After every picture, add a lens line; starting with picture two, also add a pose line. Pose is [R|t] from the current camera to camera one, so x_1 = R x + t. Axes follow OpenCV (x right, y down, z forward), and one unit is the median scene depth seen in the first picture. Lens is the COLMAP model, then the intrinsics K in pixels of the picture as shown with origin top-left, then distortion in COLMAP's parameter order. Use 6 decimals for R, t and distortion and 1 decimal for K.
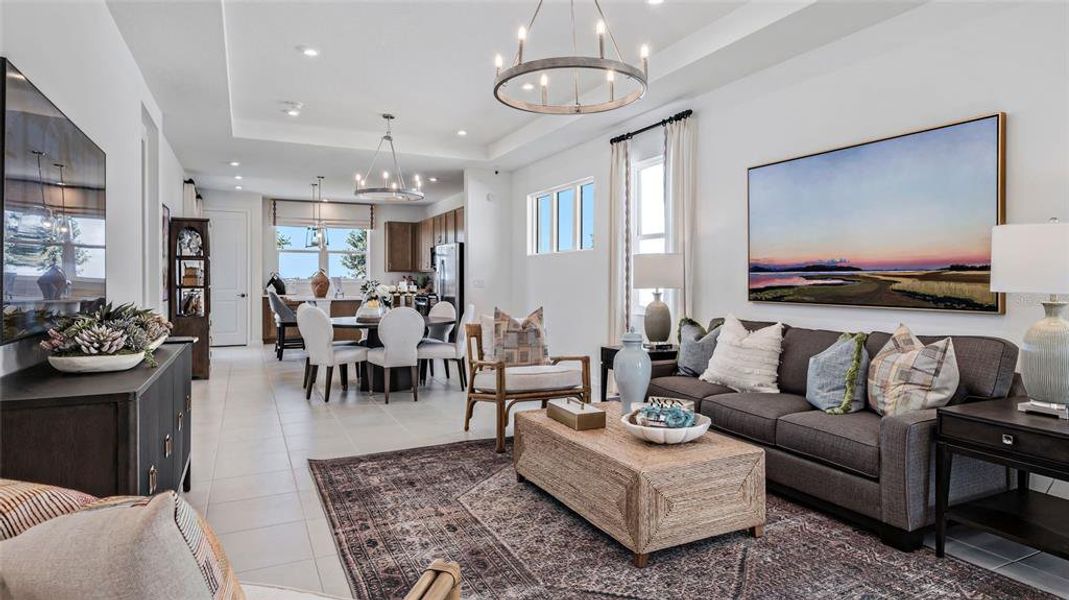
lens RADIAL K [[592.8, 0, 538.2], [0, 592.8, 284.8], [0, 0, 1]] dist [0.000536, -0.000193]
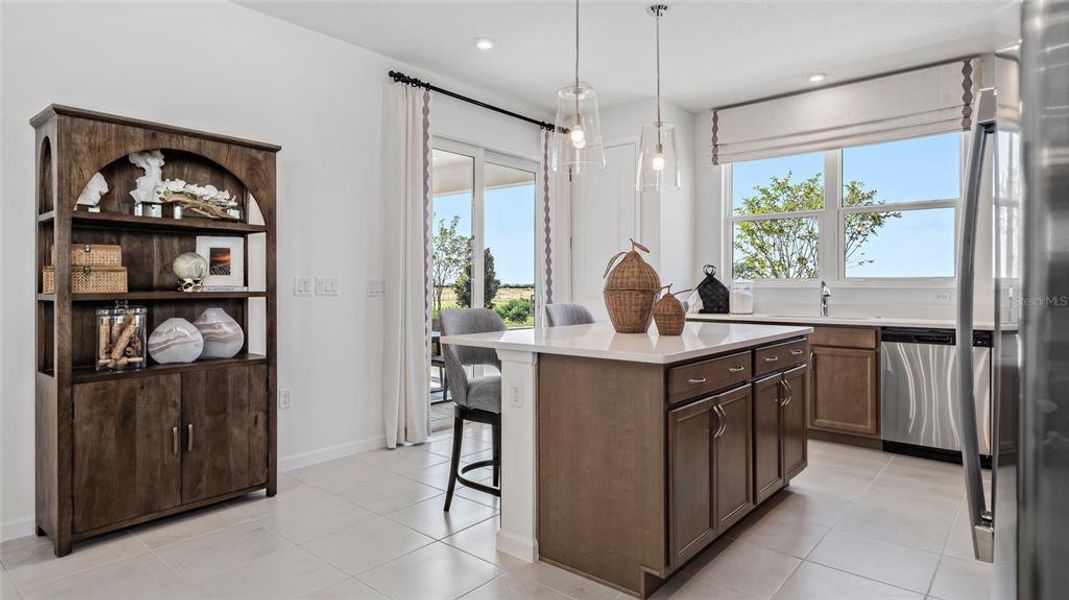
lens RADIAL K [[592.8, 0, 538.2], [0, 592.8, 284.8], [0, 0, 1]] dist [0.000536, -0.000193]
pose [[0.395606, 0.000371, -0.918420, -0.116252], [-0.007000, 0.999972, -0.002611, -0.004954], [0.918394, 0.007462, 0.395598, 1.124581]]
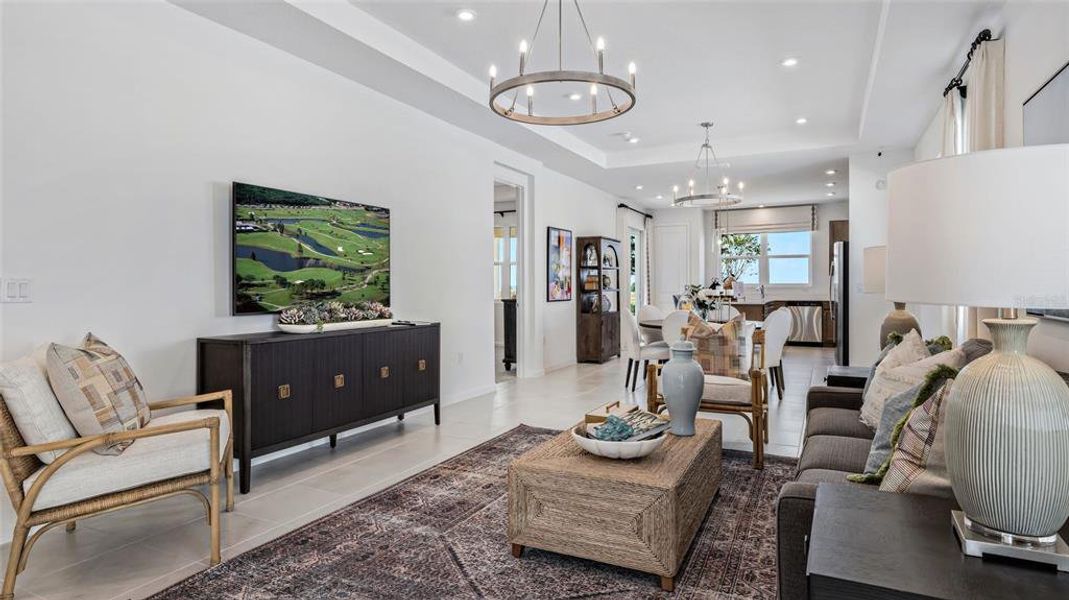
lens RADIAL K [[589.8, 0, 536.7], [0, 589.8, 291.5], [0, 0, 1]] dist [0.000275, 0.000144]
pose [[0.607620, 0.004003, -0.794218, 0.349523], [-0.002134, 0.999992, 0.003407, 0.001666], [0.794225, -0.000375, 0.607623, 0.135378]]
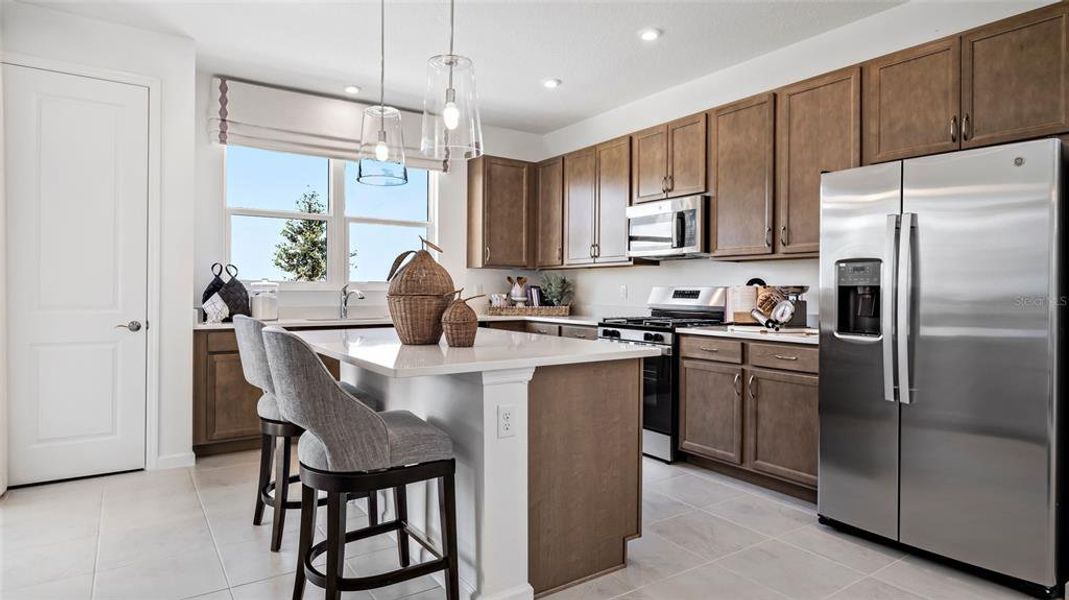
lens RADIAL K [[598.6, 0, 534.7], [0, 598.6, 291.8], [0, 0, 1]] dist [0.001602, 0.000101]
pose [[0.990795, 0.005724, 0.135253, -0.481423], [-0.005424, 0.999982, -0.002579, -0.004116], [-0.135266, 0.001822, 0.990808, 0.952556]]
